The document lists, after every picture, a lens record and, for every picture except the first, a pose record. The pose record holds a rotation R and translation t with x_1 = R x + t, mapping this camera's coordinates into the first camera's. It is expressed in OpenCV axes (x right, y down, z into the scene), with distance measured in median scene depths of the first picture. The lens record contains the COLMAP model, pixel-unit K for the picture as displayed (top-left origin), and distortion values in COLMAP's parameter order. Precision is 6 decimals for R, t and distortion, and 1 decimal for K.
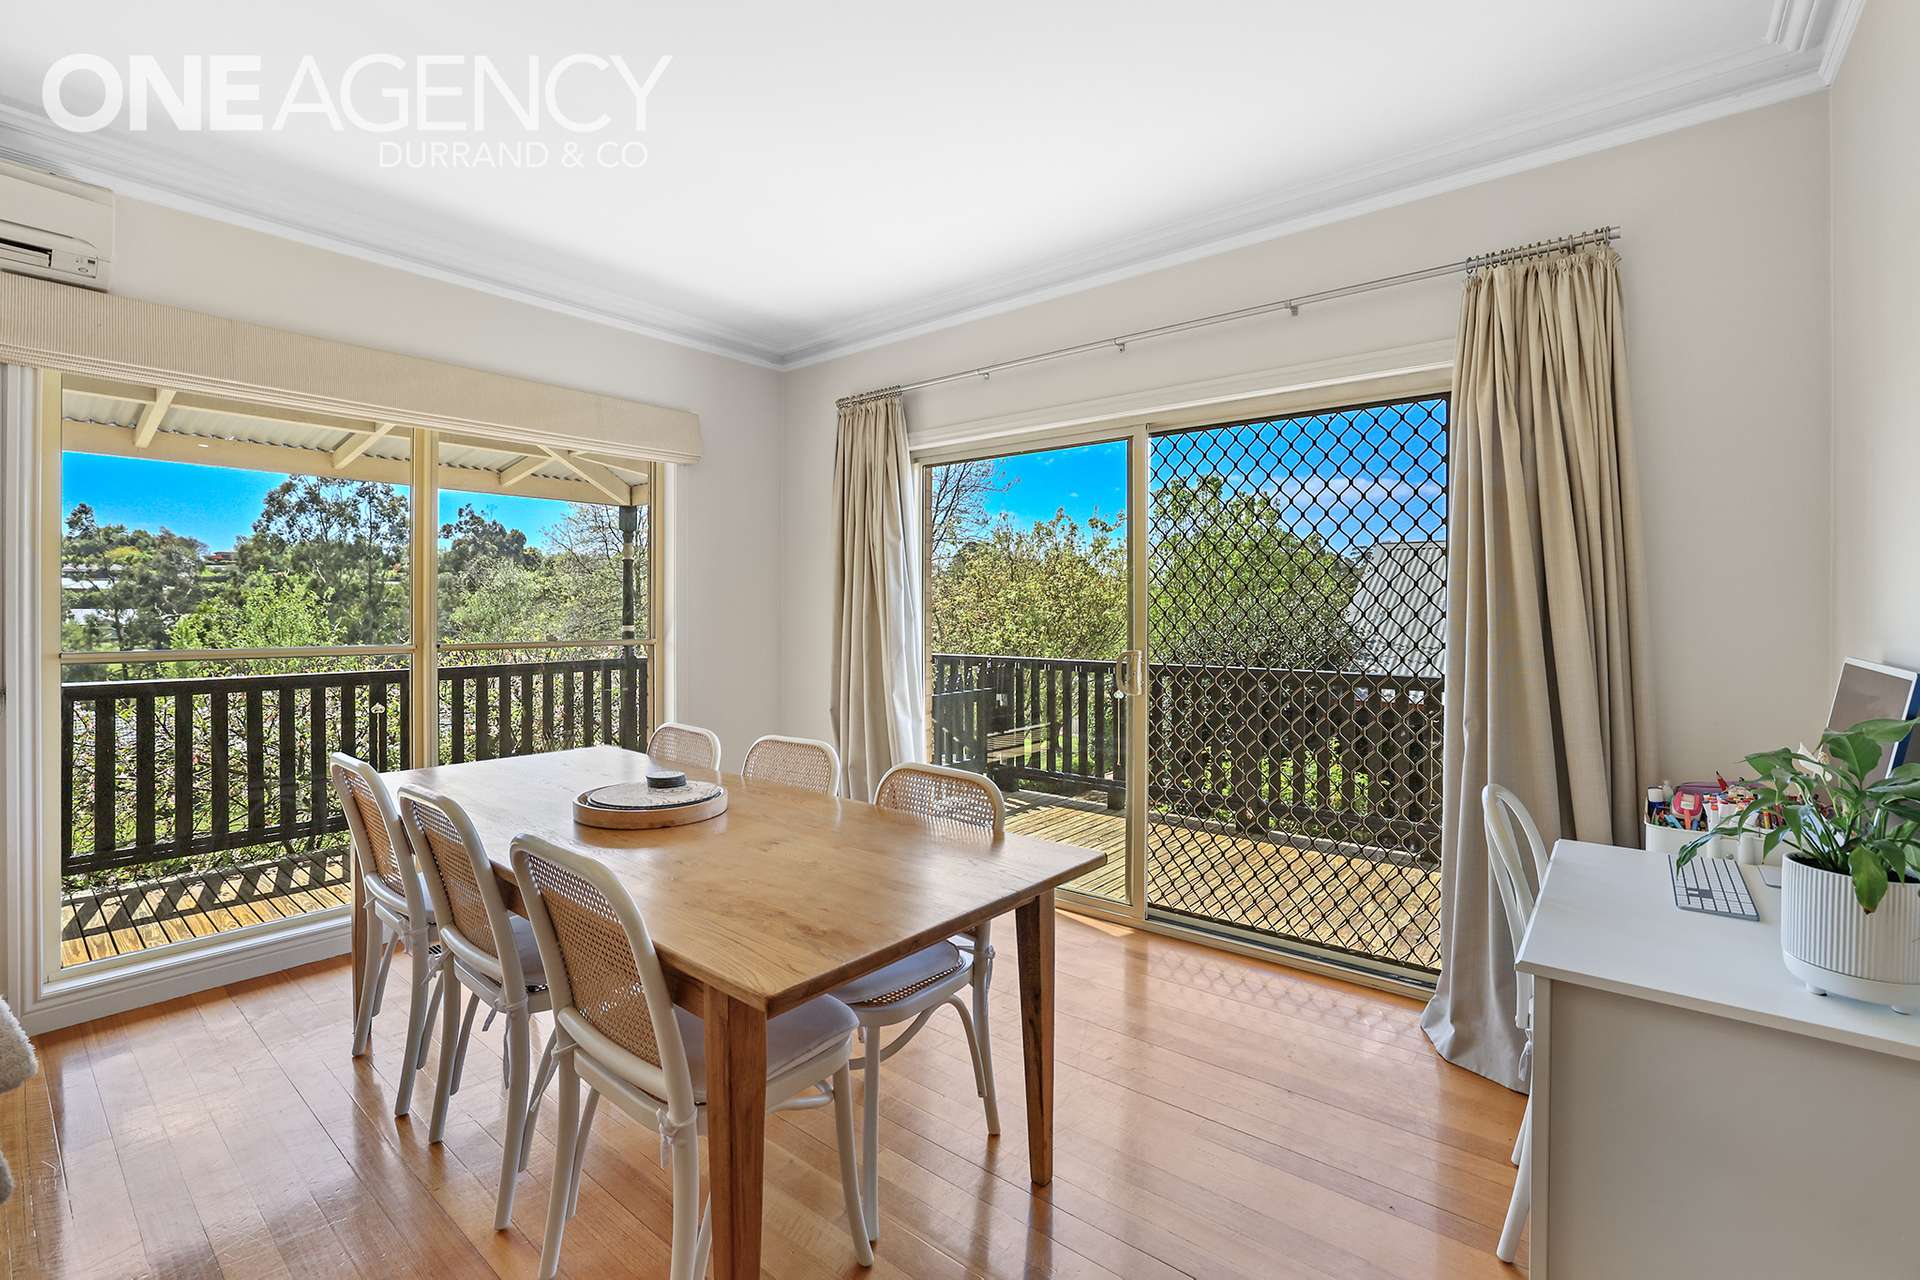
lens RADIAL K [[834.4, 0, 931.8], [0, 834.4, 616.4], [0, 0, 1]] dist [-0.038891, 0.010404]
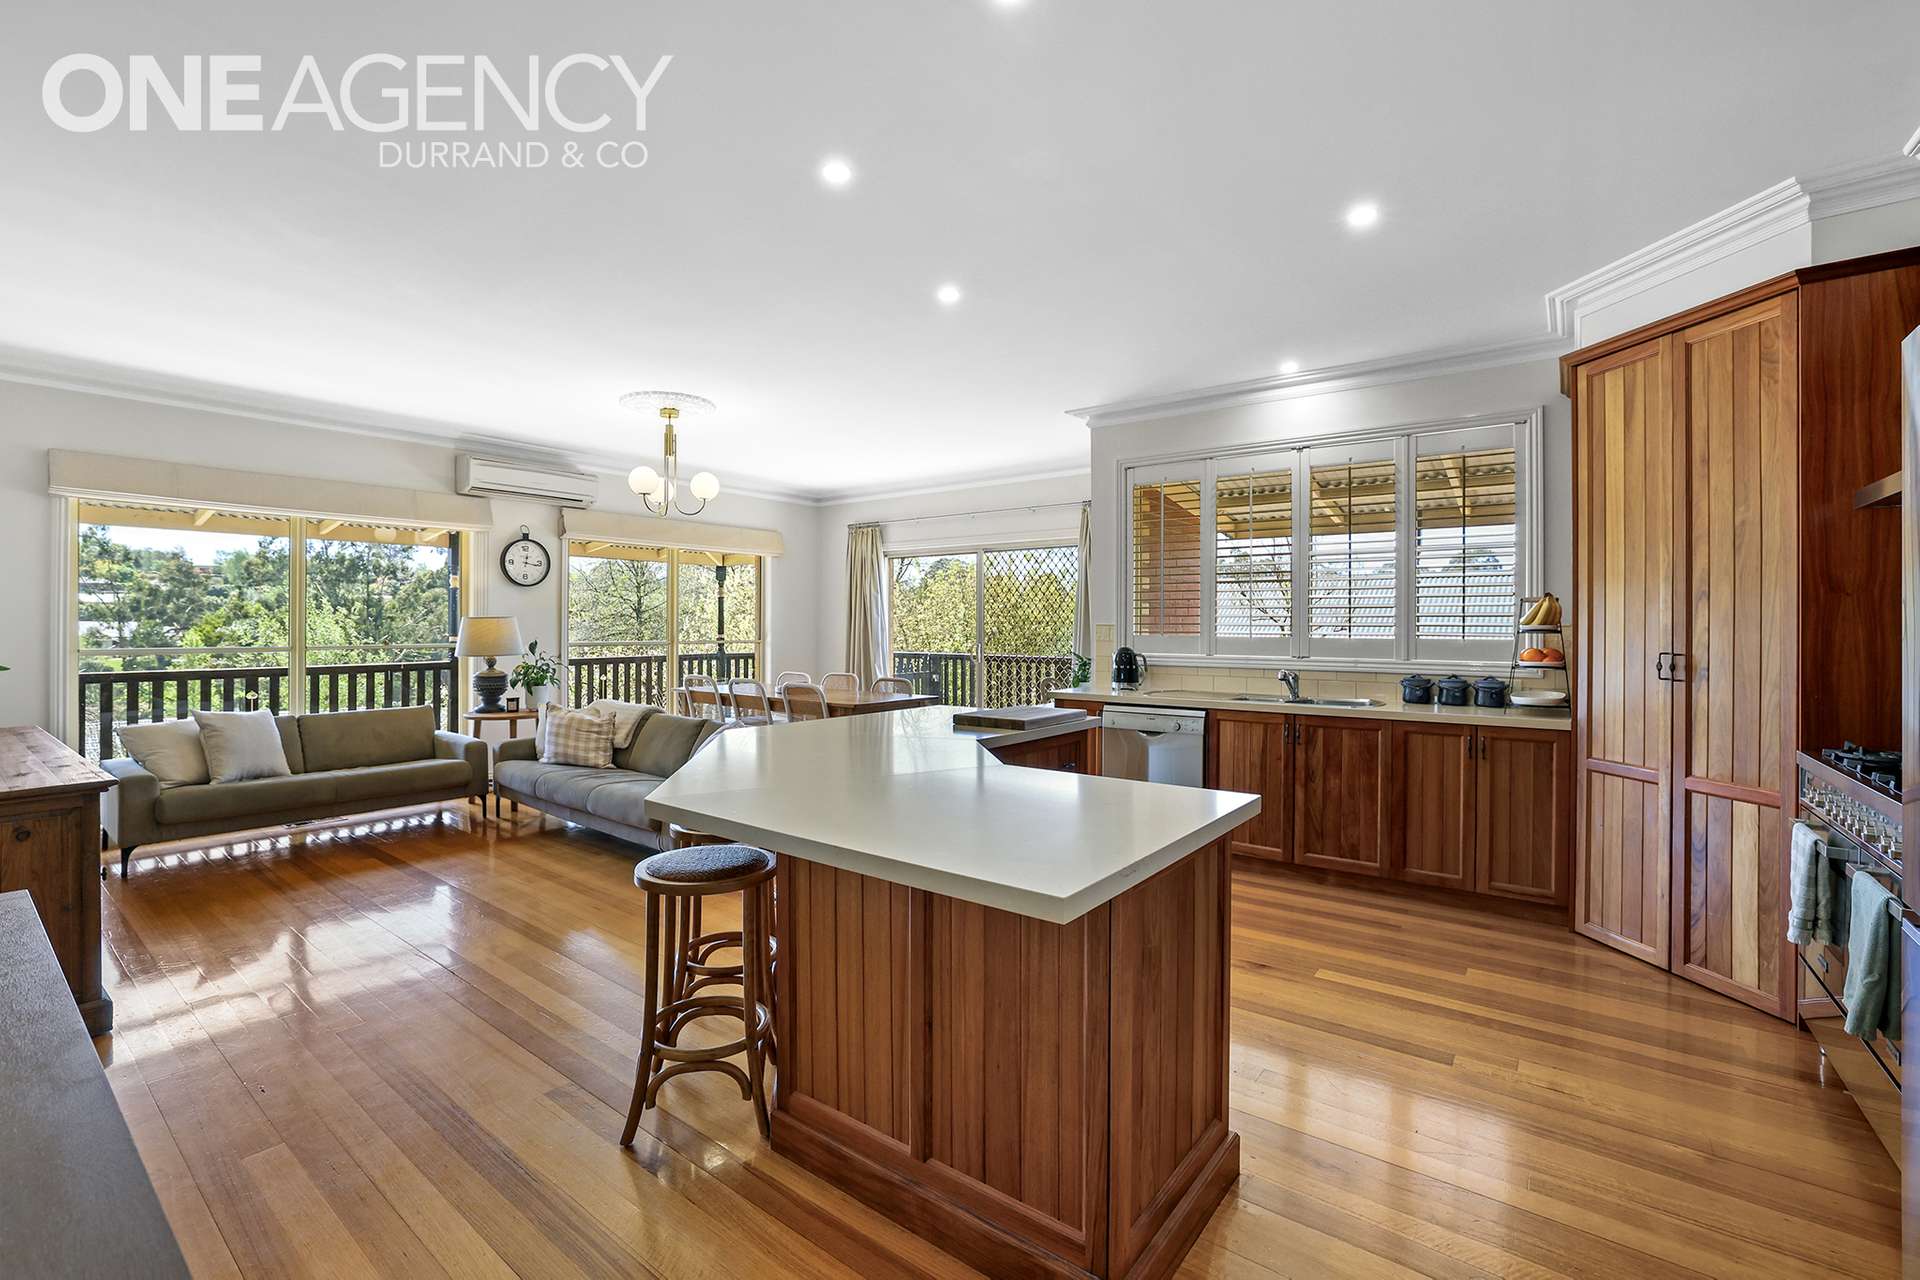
lens RADIAL K [[834.4, 0, 948.4], [0, 834.4, 627.2], [0, 0, 1]] dist [-0.038891, 0.010404]
pose [[0.998959, 0.002702, 0.045545, 0.044031], [-0.002516, 0.999988, -0.004143, 0.001924], [-0.045555, 0.004024, 0.998954, -1.122010]]
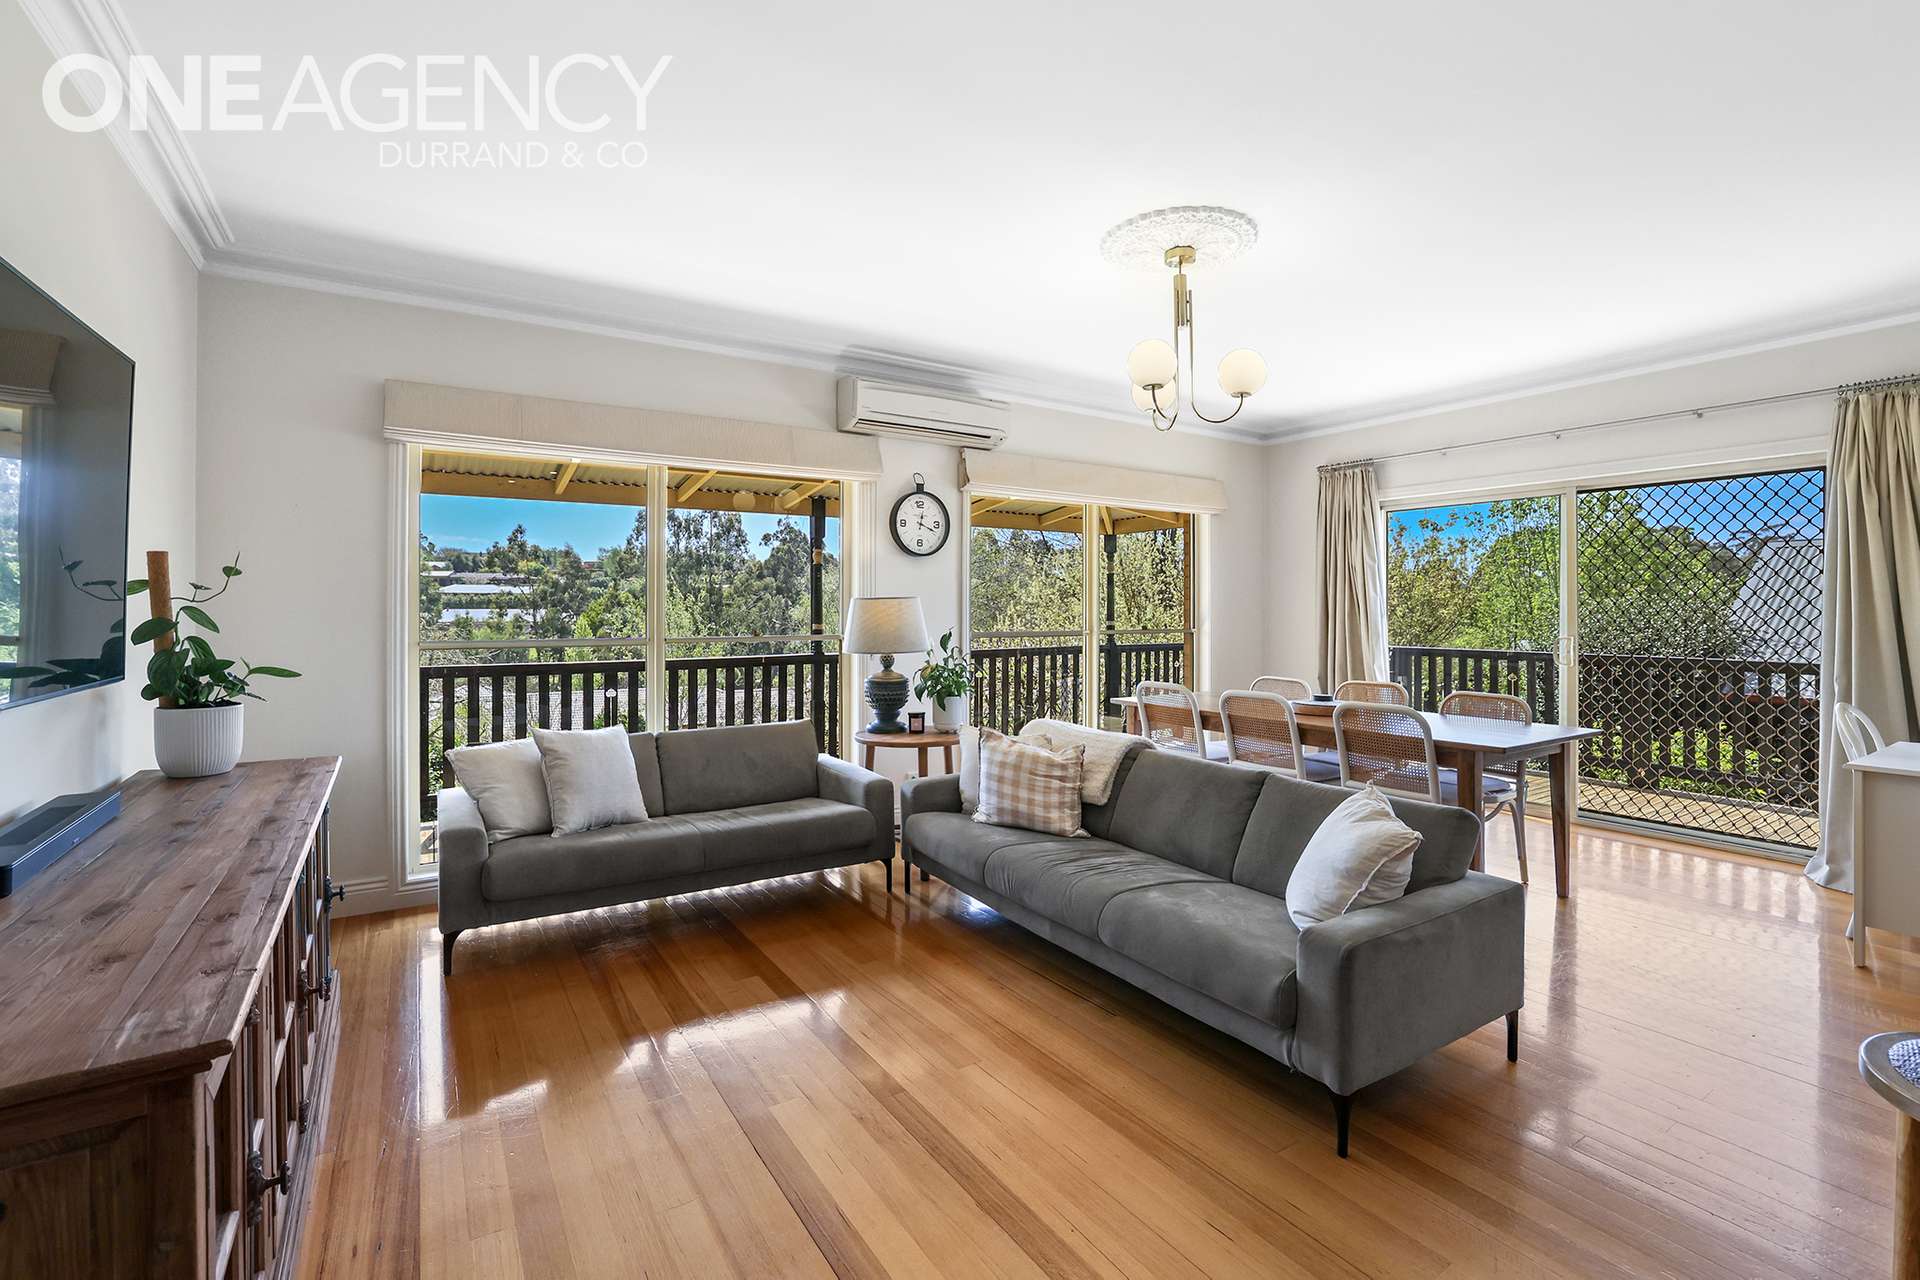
lens RADIAL K [[834.4, 0, 942.4], [0, 834.4, 609.5], [0, 0, 1]] dist [-0.038891, 0.010404]
pose [[0.956451, -0.001198, -0.291892, -0.331056], [-0.000828, 0.999976, -0.006815, 0.001346], [0.291893, 0.006760, 0.956427, -0.602818]]
